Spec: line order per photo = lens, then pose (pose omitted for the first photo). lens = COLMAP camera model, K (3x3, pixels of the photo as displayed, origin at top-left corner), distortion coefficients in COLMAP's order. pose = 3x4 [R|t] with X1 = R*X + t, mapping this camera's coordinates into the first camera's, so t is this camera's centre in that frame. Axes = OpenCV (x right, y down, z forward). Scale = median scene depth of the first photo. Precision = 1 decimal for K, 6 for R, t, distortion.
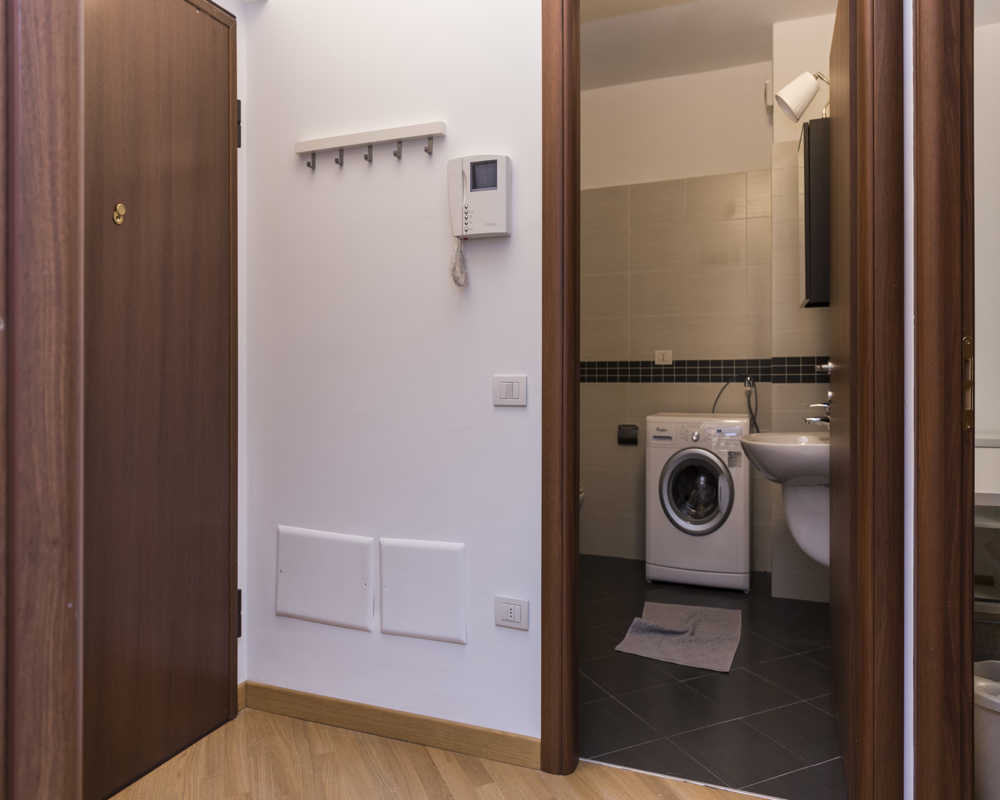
lens RADIAL K [[687.7, 0, 513.0], [0, 687.7, 398.6], [0, 0, 1]] dist [-0.005531, -0.001277]
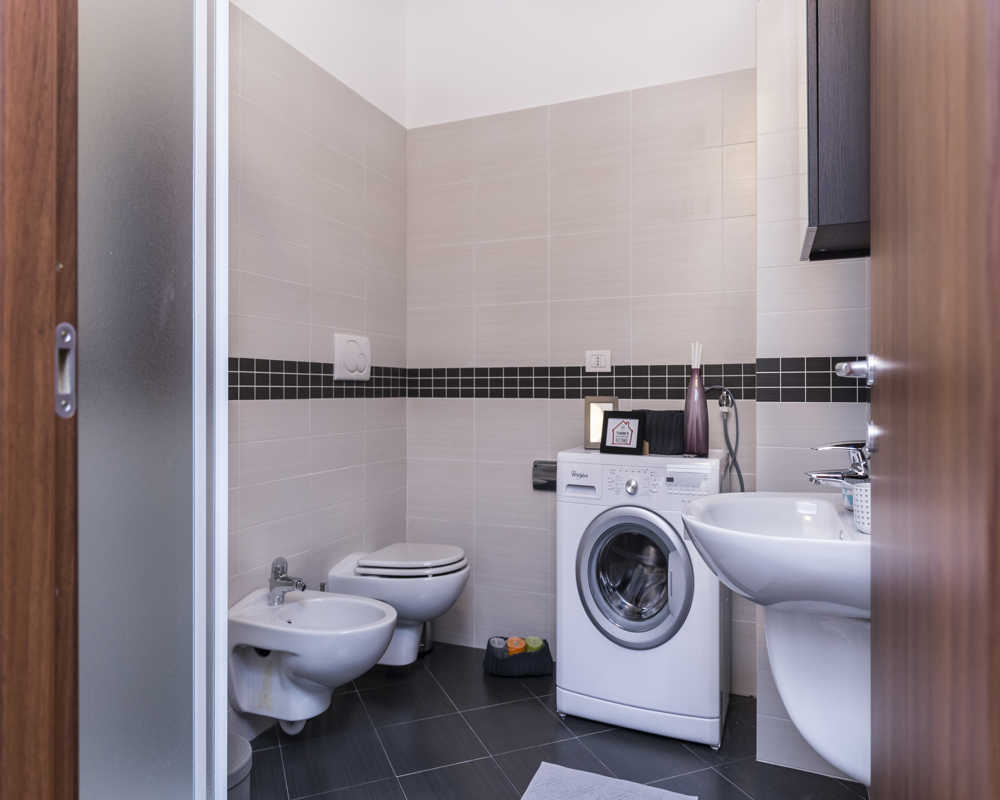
lens RADIAL K [[691.9, 0, 500.0], [0, 691.9, 400.0], [0, 0, 1]] dist [0.005726, -0.001693]
pose [[0.999497, 0.006974, -0.030949, 0.162251], [-0.007551, 0.999799, -0.018567, -0.010246], [0.030813, 0.018791, 0.999349, 0.368411]]
